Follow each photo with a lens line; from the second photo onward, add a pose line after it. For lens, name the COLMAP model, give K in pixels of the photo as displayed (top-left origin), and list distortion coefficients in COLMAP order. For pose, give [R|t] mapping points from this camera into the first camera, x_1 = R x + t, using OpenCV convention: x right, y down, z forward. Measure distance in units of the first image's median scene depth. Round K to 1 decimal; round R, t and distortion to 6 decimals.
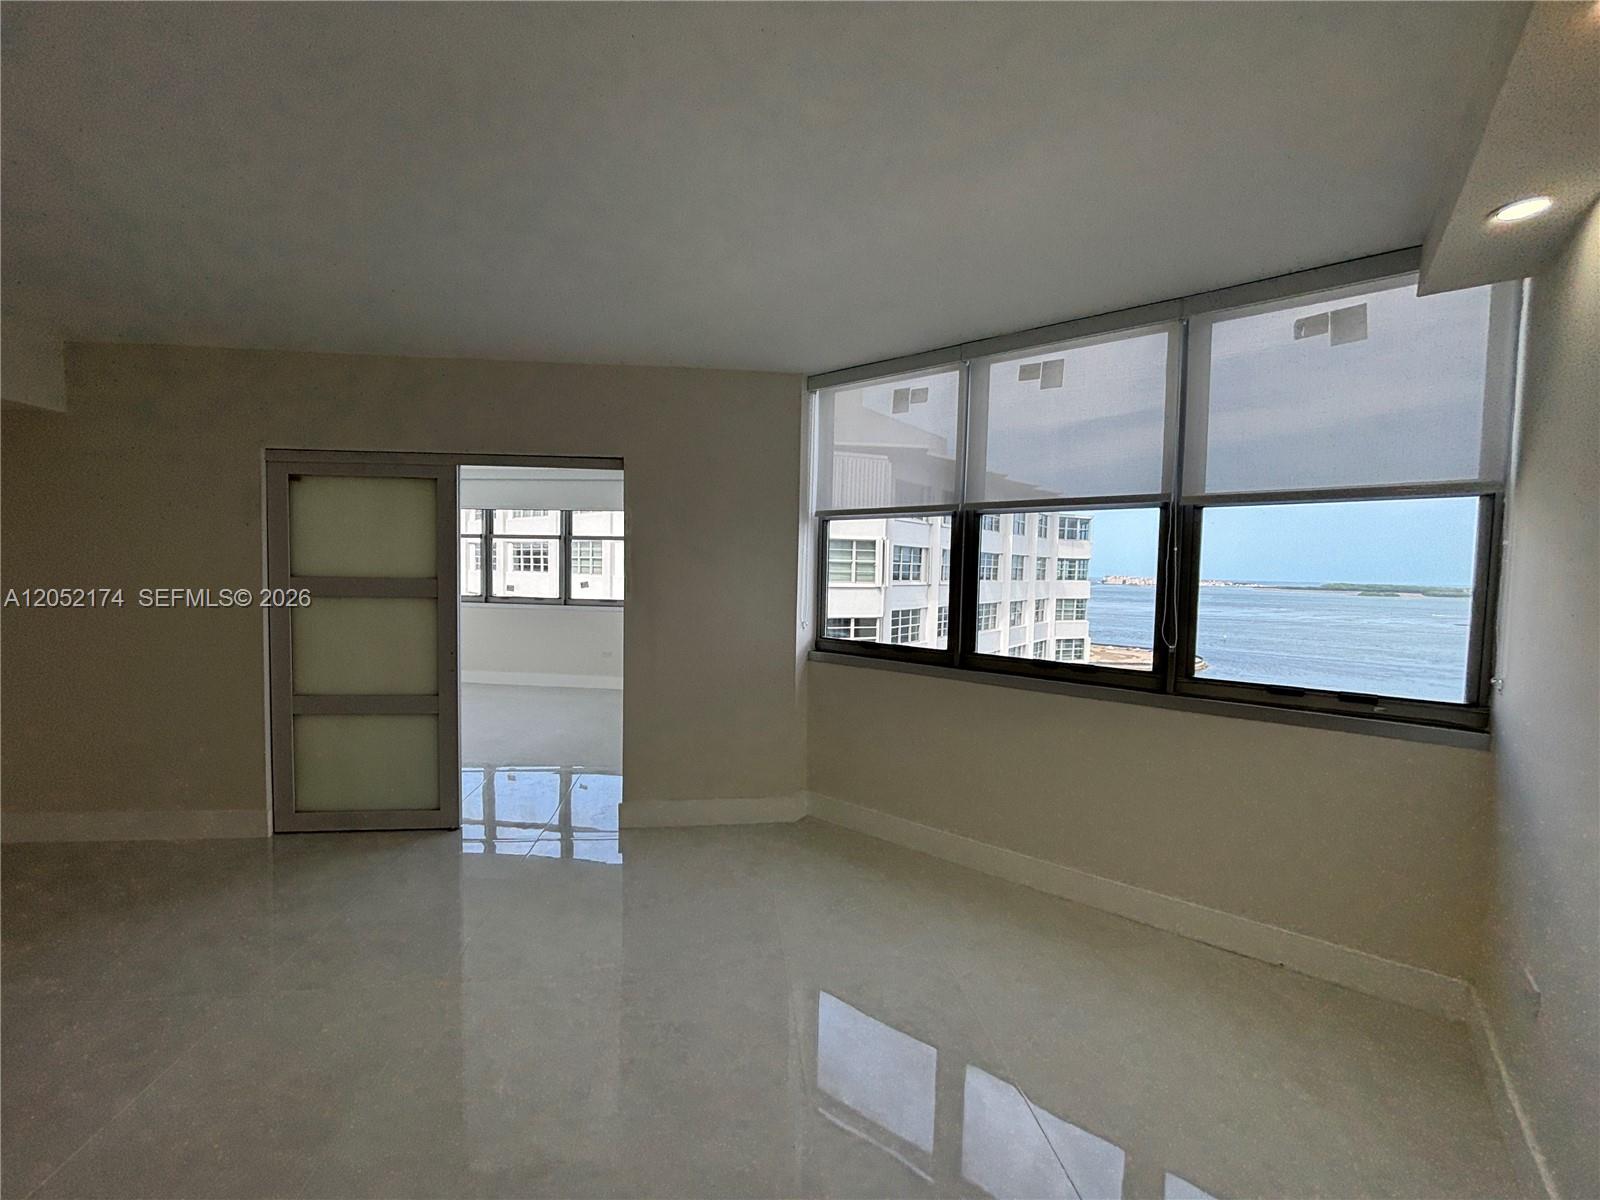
lens RADIAL K [[643.9, 0, 799.4], [0, 643.9, 608.4], [0, 0, 1]] dist [-0.002370, 0.001546]
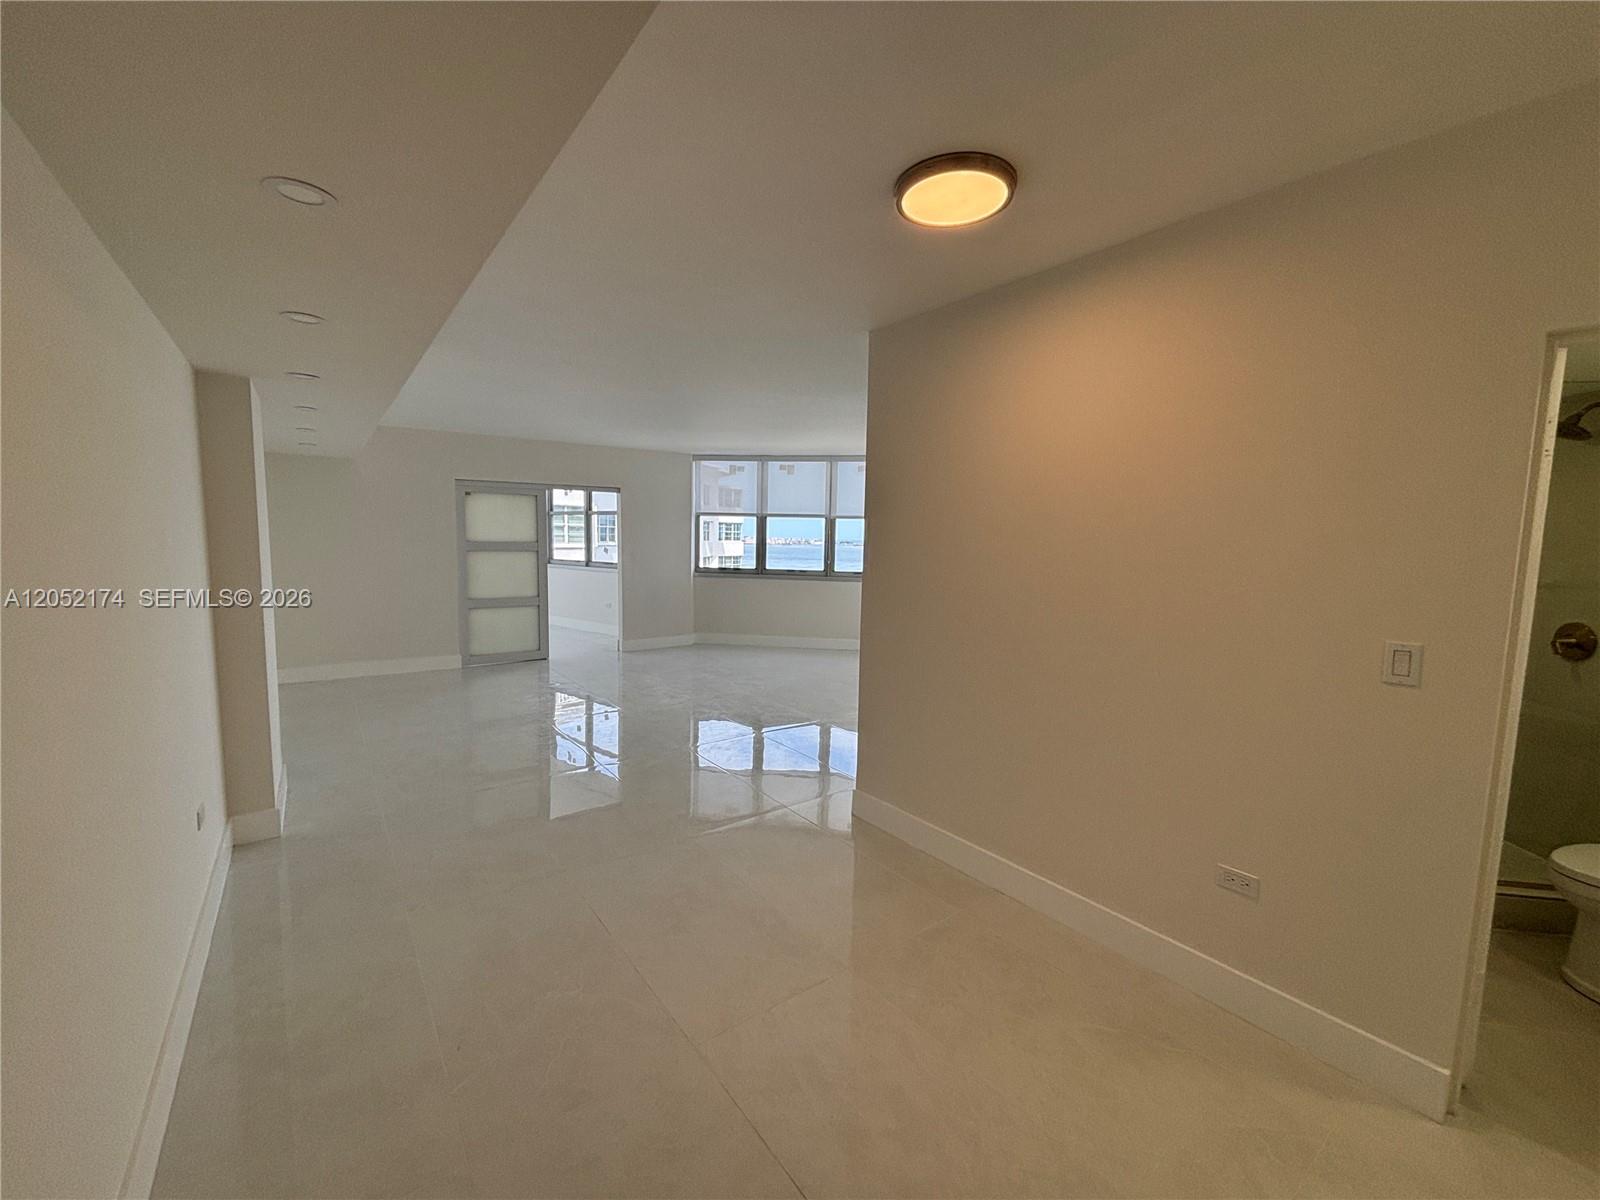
lens RADIAL K [[643.9, 0, 809.8], [0, 643.9, 603.7], [0, 0, 1]] dist [-0.002370, 0.001546]
pose [[0.854992, -0.053888, 0.515835, -0.444498], [0.026053, 0.997794, 0.061054, 0.025558], [-0.517987, -0.038762, 0.854510, -0.646206]]
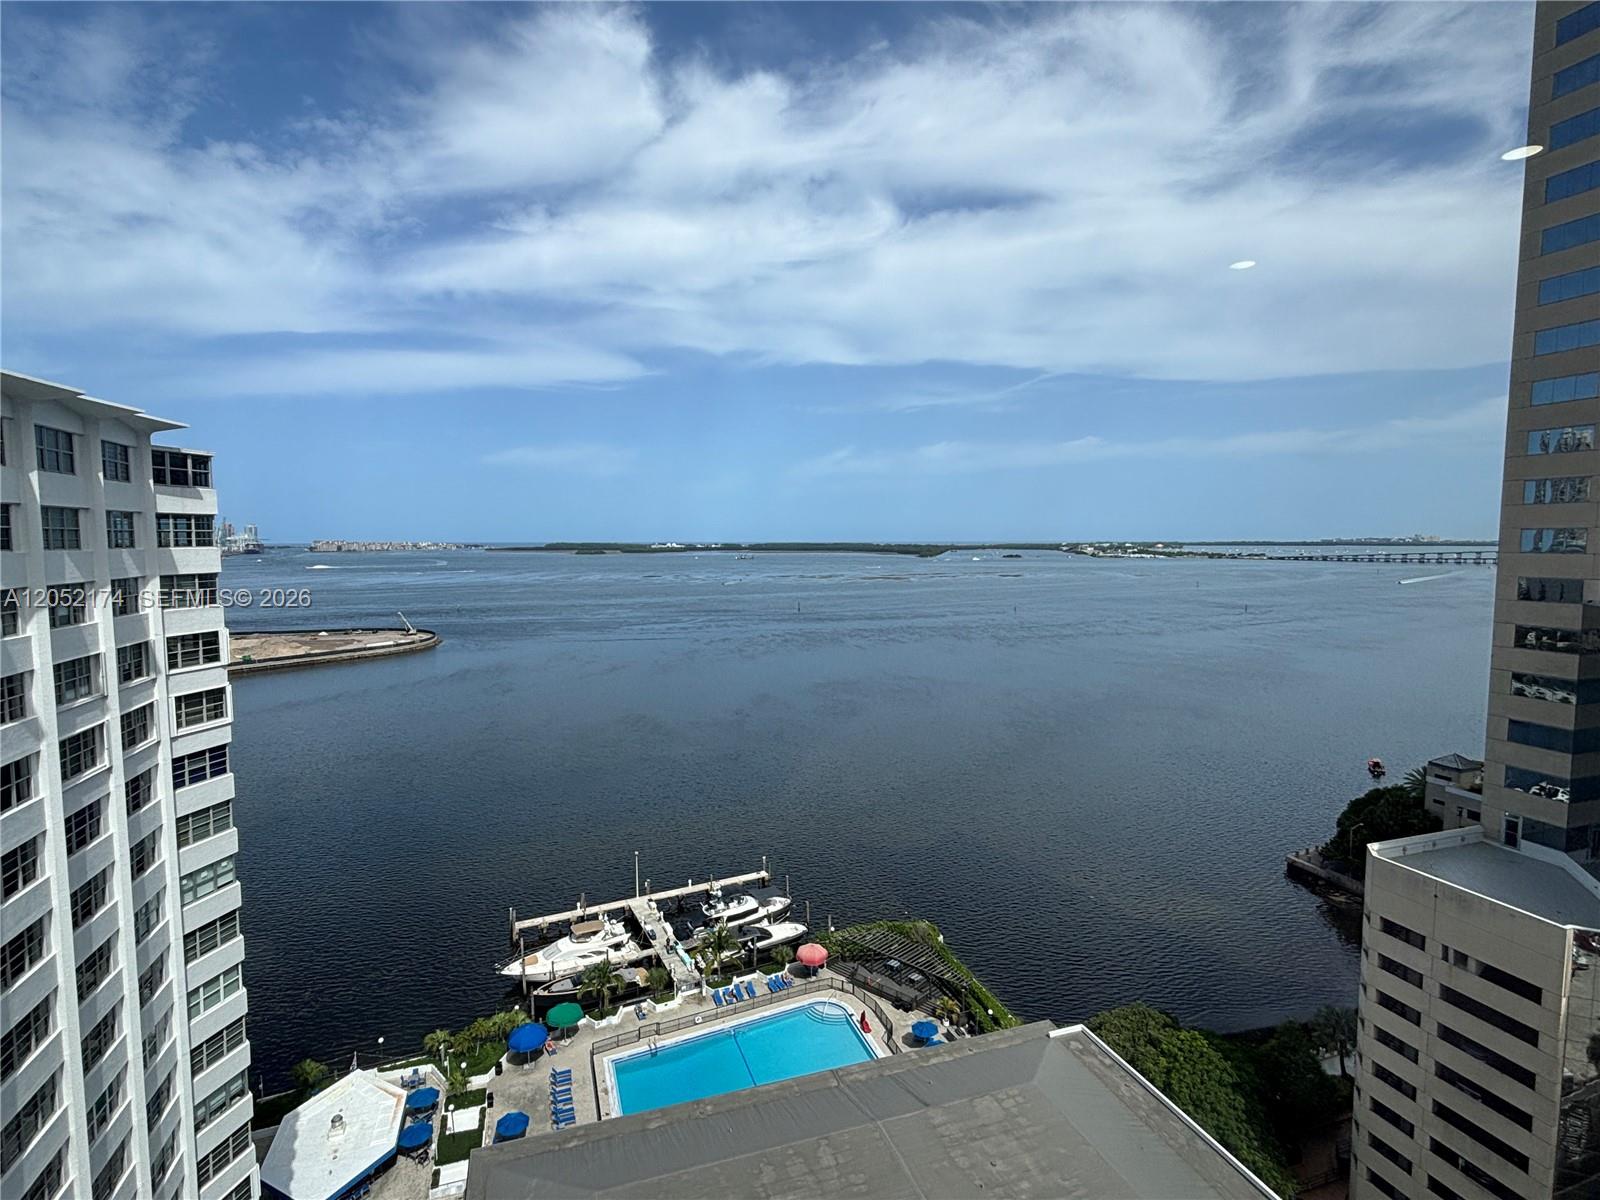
lens RADIAL K [[786.4, 0, 796.1], [0, 786.4, 602.0], [0, 0, 1]] dist [0.004012, -0.000801]
pose [[0.548072, -0.088608, 0.831725, 0.529234], [0.065117, 0.995875, 0.063187, 0.015673], [-0.833893, 0.019528, 0.551581, 0.164941]]
